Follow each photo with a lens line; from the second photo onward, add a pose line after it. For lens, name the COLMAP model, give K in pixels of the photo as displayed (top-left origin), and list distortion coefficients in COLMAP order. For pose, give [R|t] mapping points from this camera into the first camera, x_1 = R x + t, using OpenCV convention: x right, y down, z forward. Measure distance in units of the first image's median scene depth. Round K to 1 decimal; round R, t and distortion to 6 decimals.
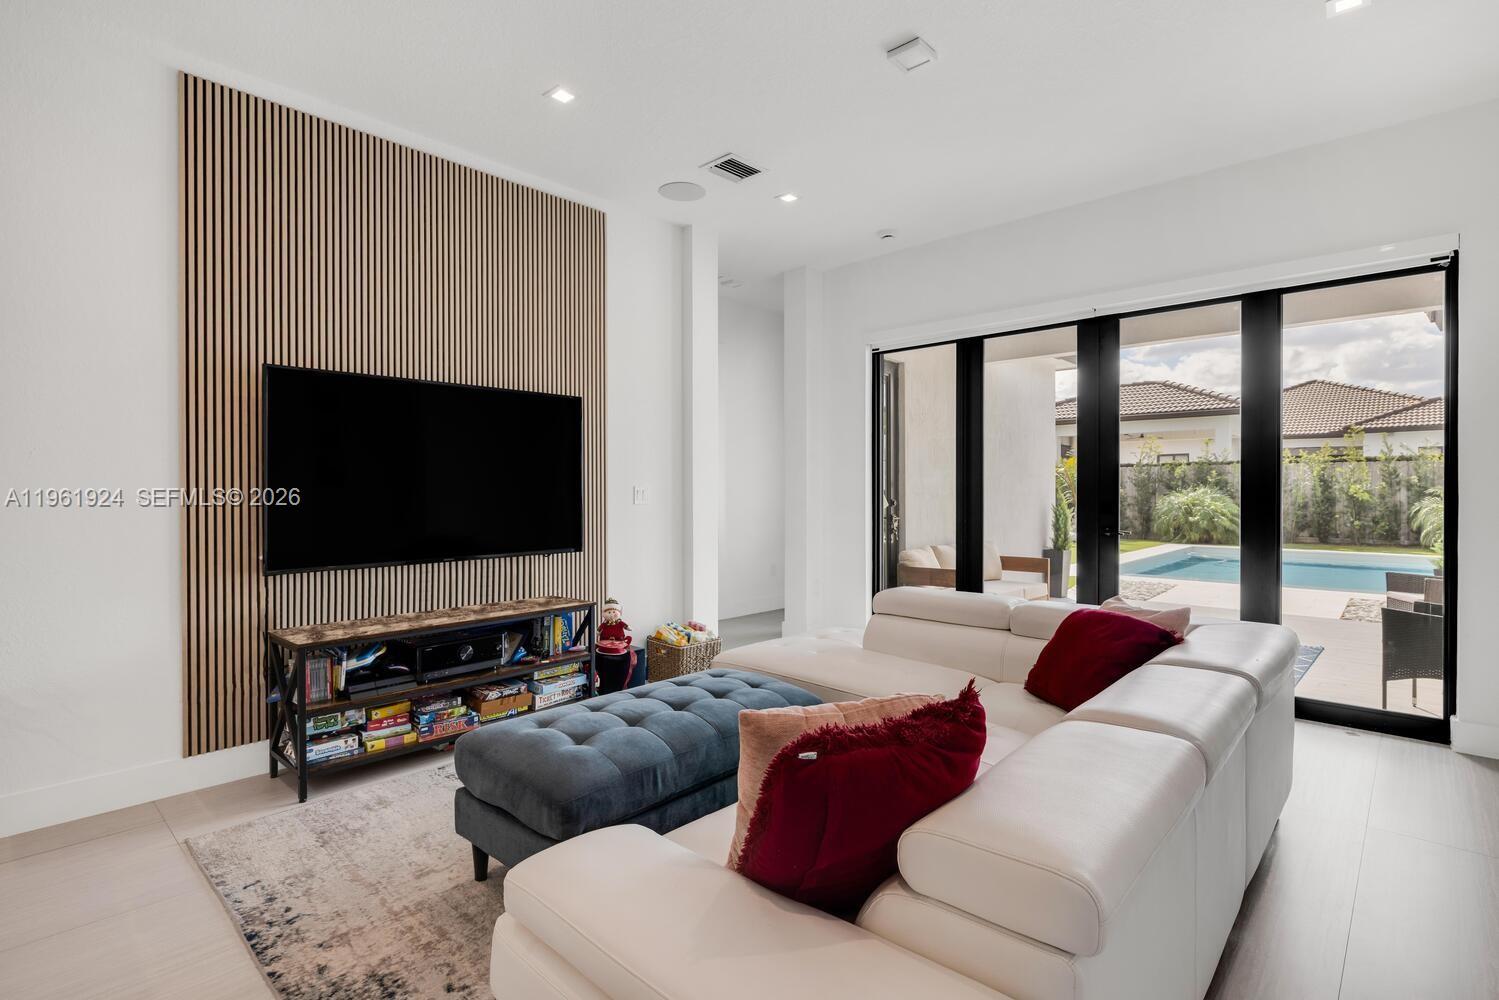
lens RADIAL K [[692.8, 0, 742.3], [0, 692.8, 493.5], [0, 0, 1]] dist [-0.001206, -0.000105]
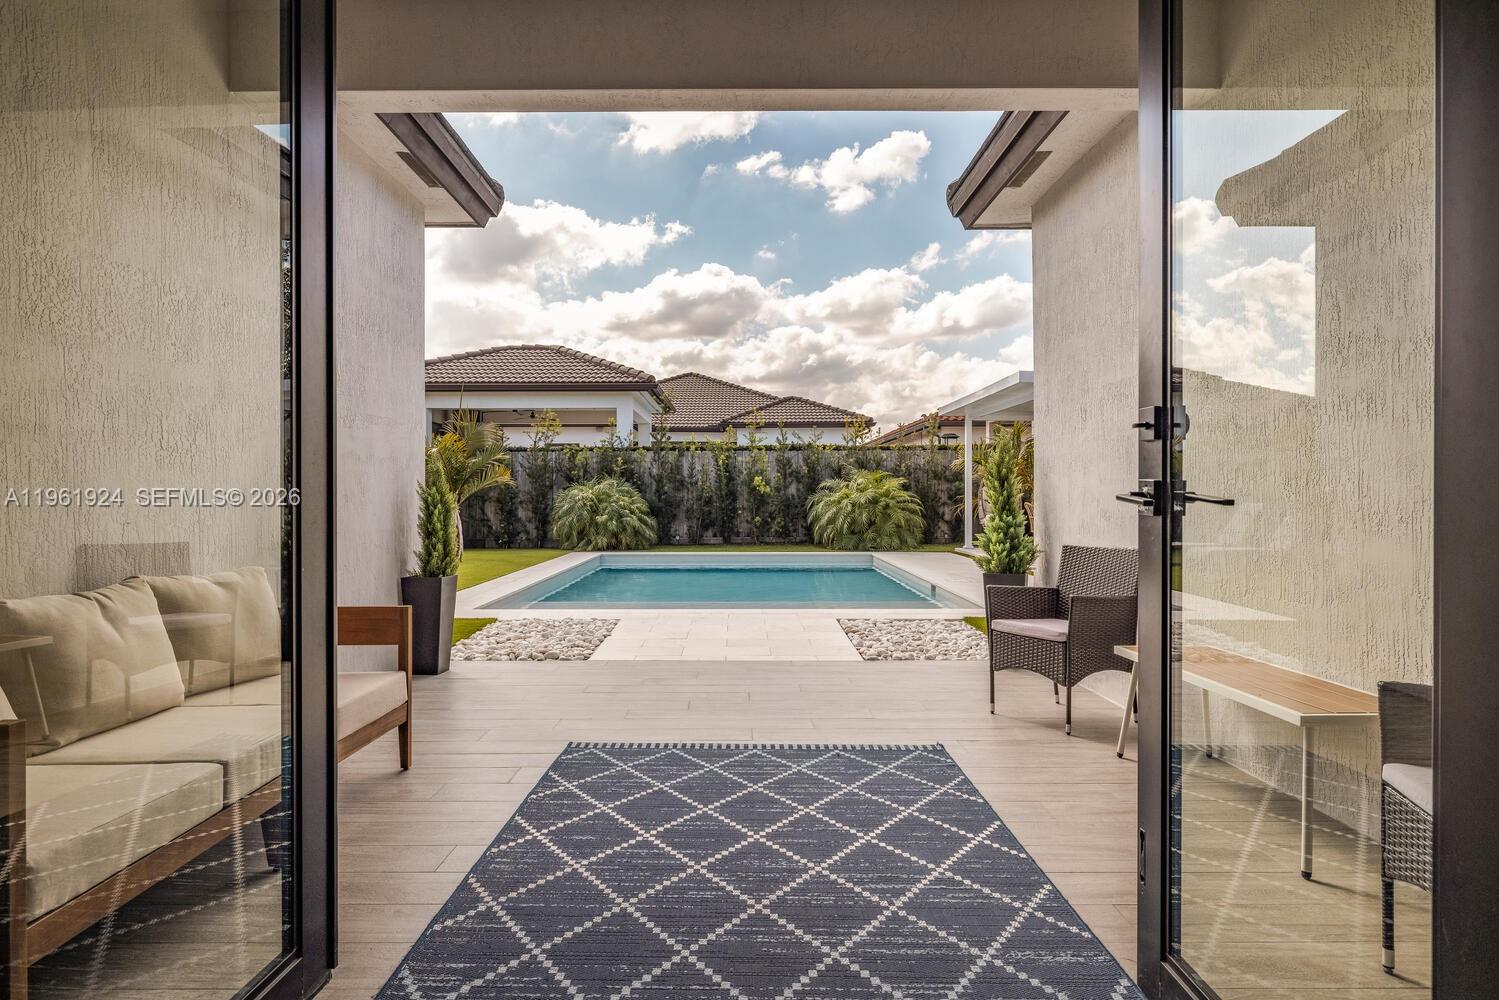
lens RADIAL K [[824.3, 0, 743.3], [0, 824.3, 494.8], [0, 0, 1]] dist [-0.000778, 0.000223]
pose [[0.700710, 0.002772, 0.713441, 0.112958], [0.001743, 0.999983, -0.005597, 0.015927], [-0.713444, 0.005165, 0.700693, 0.251526]]
